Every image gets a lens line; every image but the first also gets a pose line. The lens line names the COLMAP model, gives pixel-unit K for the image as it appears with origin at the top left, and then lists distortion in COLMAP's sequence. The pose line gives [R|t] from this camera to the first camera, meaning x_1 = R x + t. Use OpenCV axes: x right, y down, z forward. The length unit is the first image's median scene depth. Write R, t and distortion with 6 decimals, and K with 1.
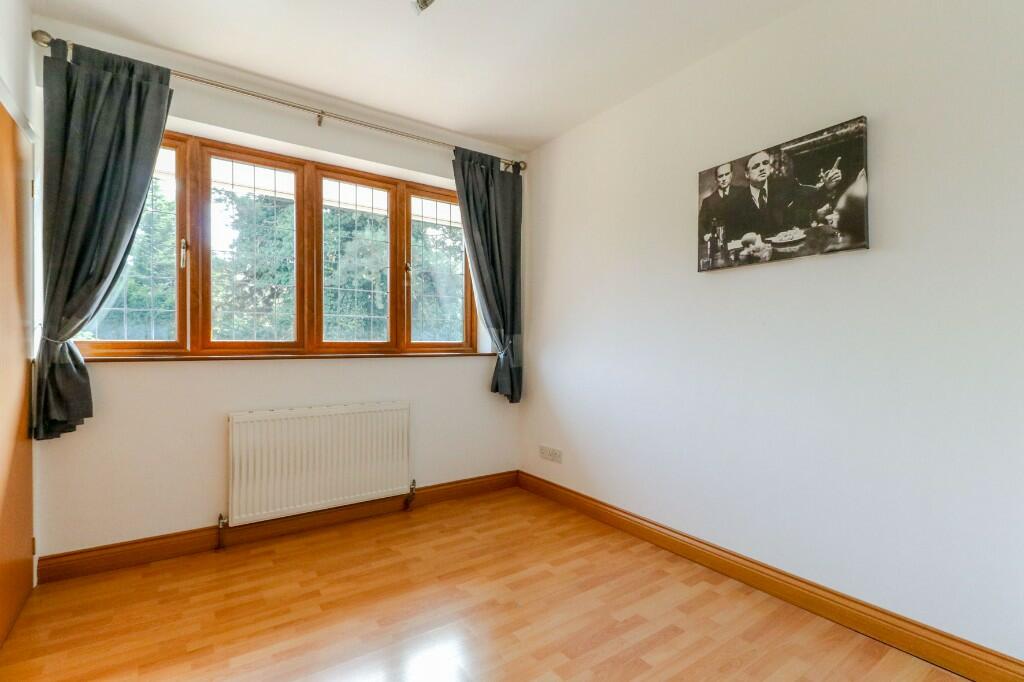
lens RADIAL K [[473.5, 0, 508.3], [0, 473.5, 344.2], [0, 0, 1]] dist [0.004606, 0.000411]
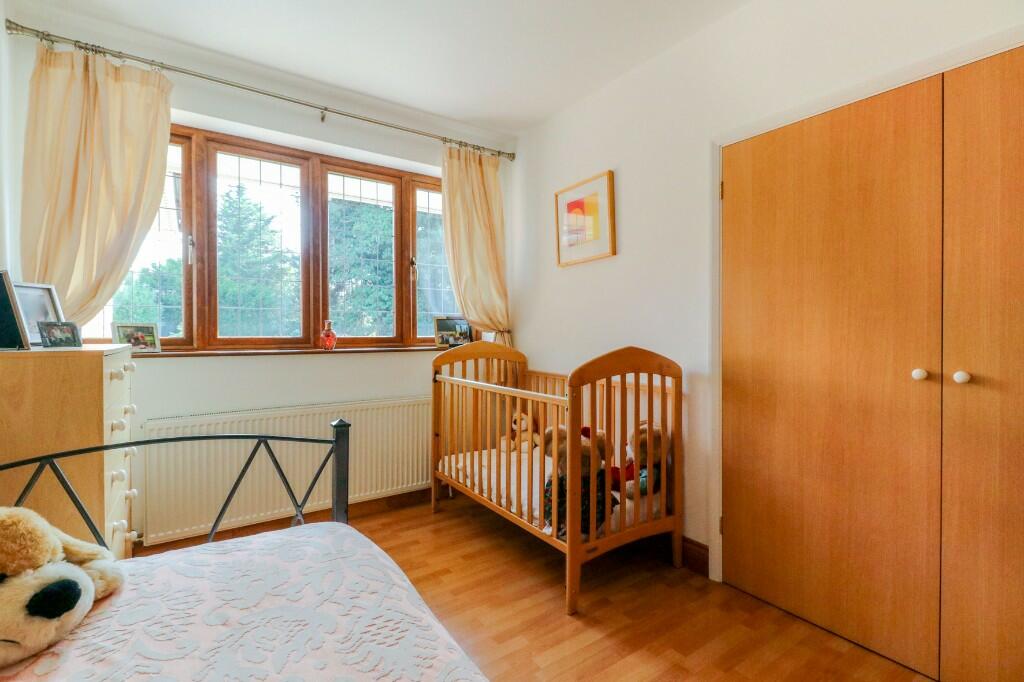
lens RADIAL K [[473.5, 0, 517.0], [0, 473.5, 339.8], [0, 0, 1]] dist [0.004606, 0.000411]
pose [[0.999447, -0.002323, -0.033176, 0.034519], [0.002372, 0.999996, 0.001448, -0.000502], [0.033173, -0.001526, 0.999448, 0.025535]]
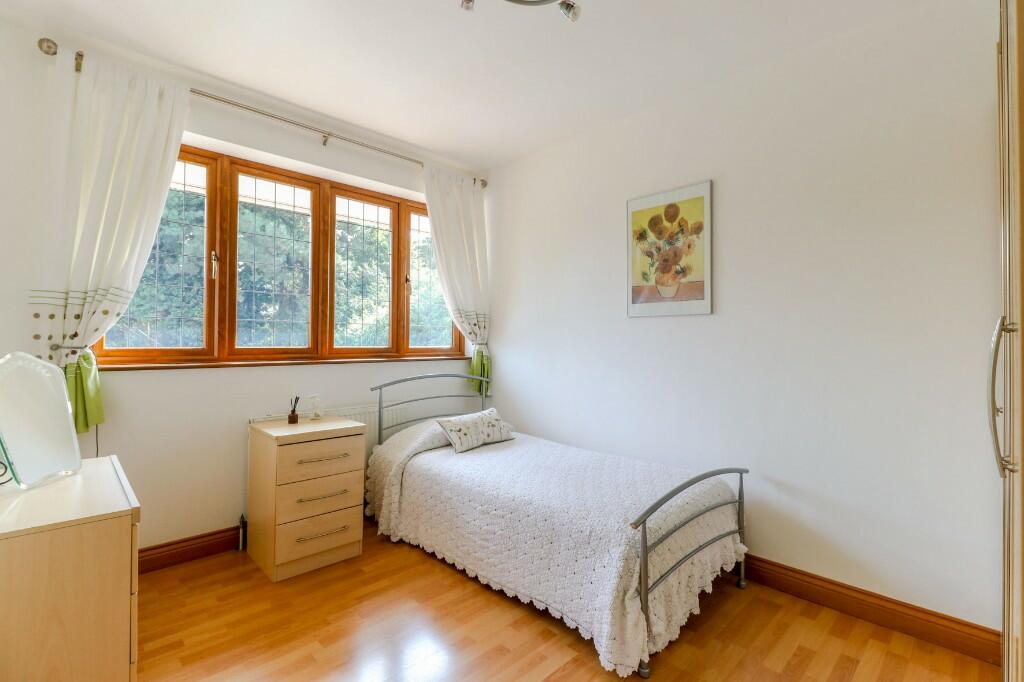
lens RADIAL K [[473.5, 0, 519.7], [0, 473.5, 322.0], [0, 0, 1]] dist [0.004606, 0.000411]
pose [[0.985395, 0.001922, 0.170271, -0.164916], [0.007632, 0.998433, -0.055443, -0.000036], [-0.170111, 0.055933, 0.983836, -0.118924]]
